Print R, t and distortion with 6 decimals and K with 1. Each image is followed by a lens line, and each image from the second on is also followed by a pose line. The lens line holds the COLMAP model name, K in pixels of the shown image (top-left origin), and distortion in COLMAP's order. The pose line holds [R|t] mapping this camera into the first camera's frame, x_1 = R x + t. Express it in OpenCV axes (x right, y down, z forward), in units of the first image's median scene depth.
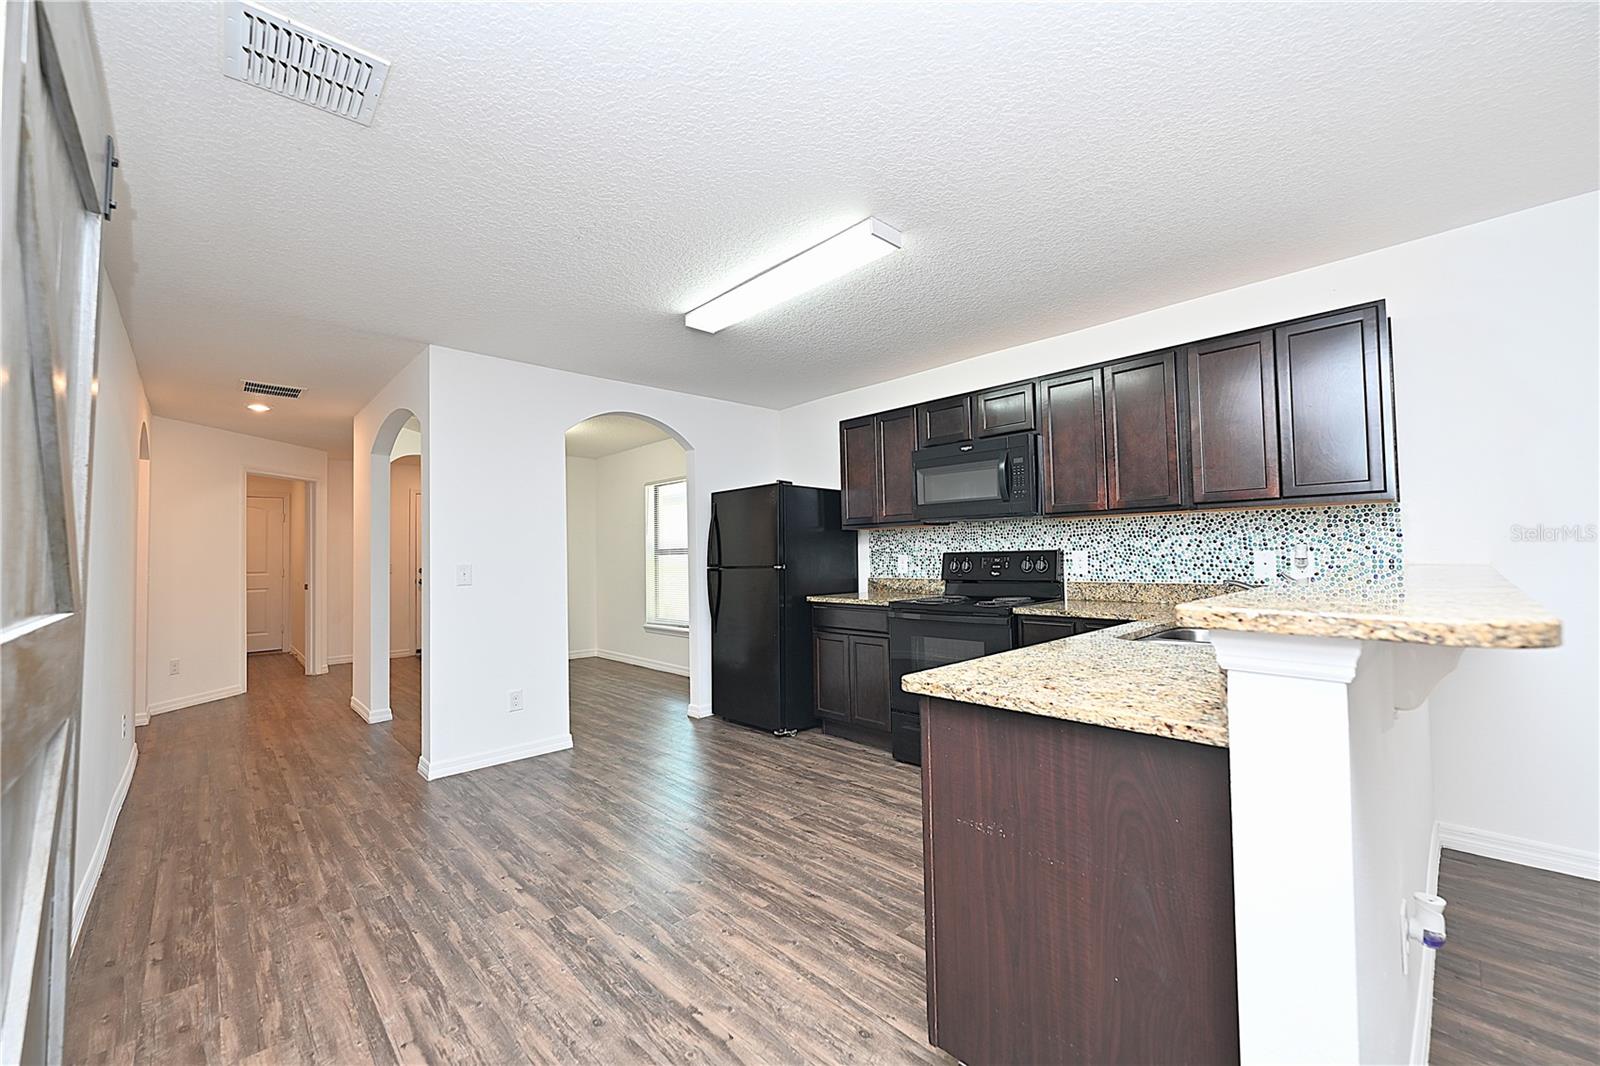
lens RADIAL K [[632.0, 0, 801.4], [0, 632.0, 531.8], [0, 0, 1]] dist [0.000013, -0.000315]
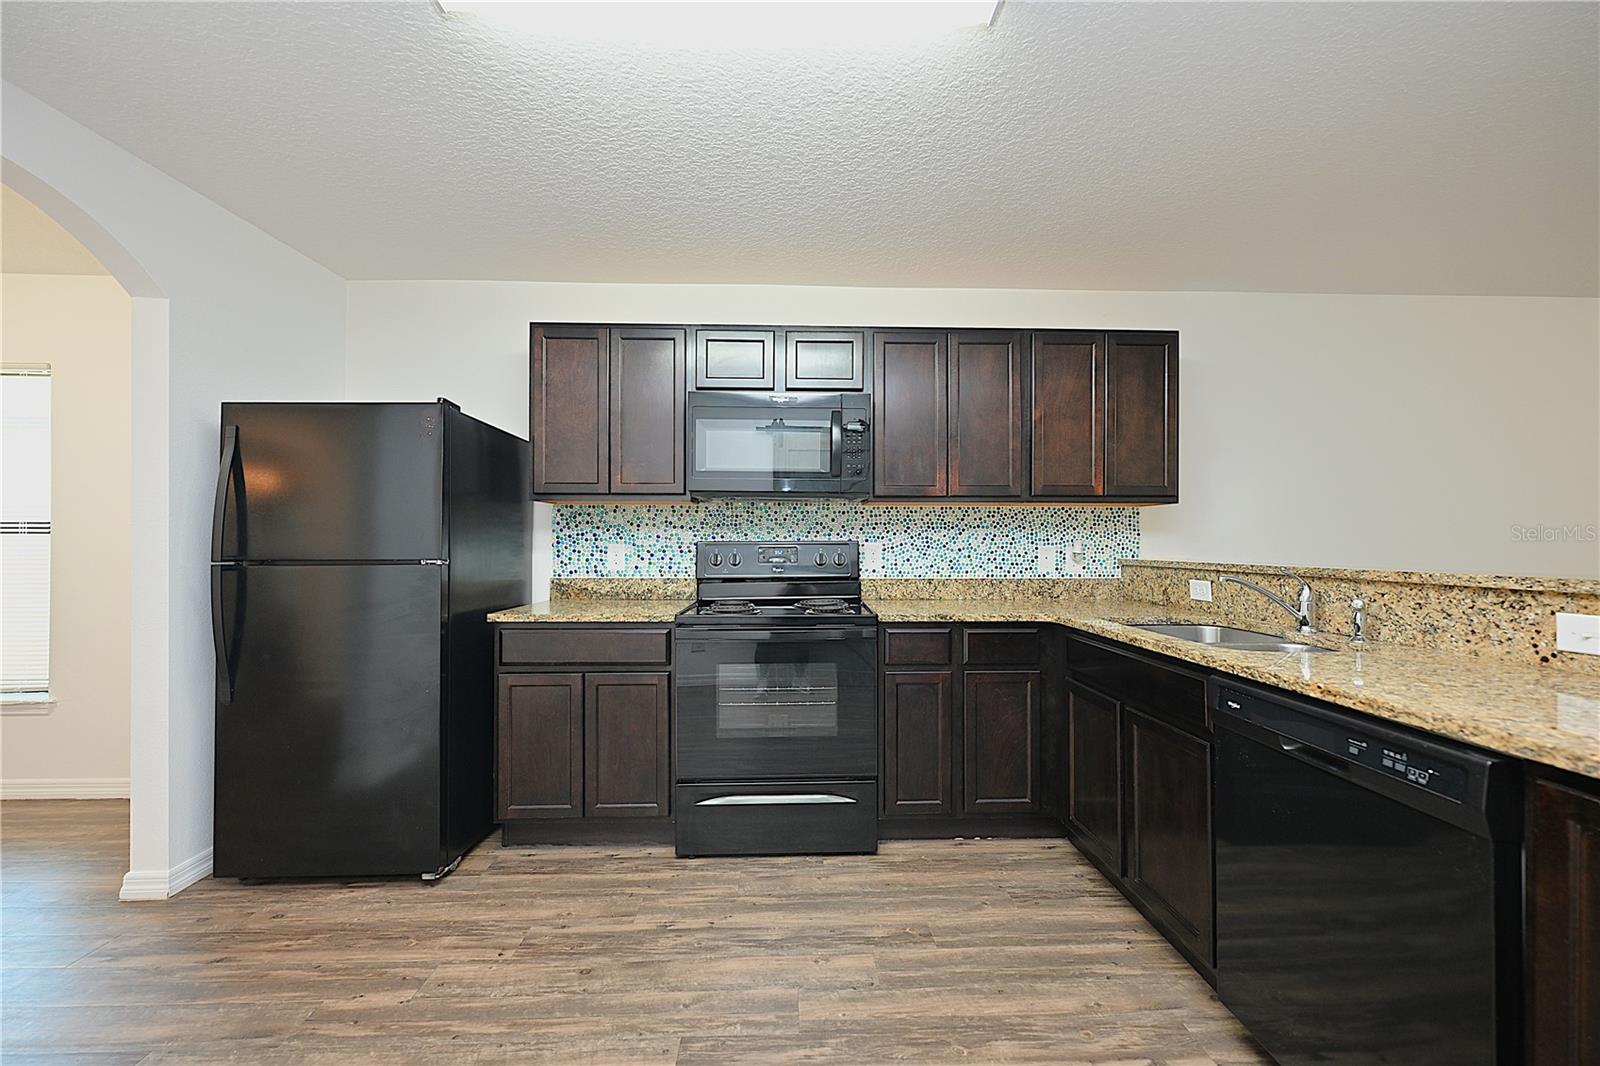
lens RADIAL K [[632.0, 0, 801.1], [0, 632.0, 540.3], [0, 0, 1]] dist [0.000013, -0.000315]
pose [[0.667216, 0.024970, 0.744446, -0.267446], [-0.040850, 0.999160, 0.003098, 0.028317], [-0.743744, -0.032478, 0.667676, 0.495561]]
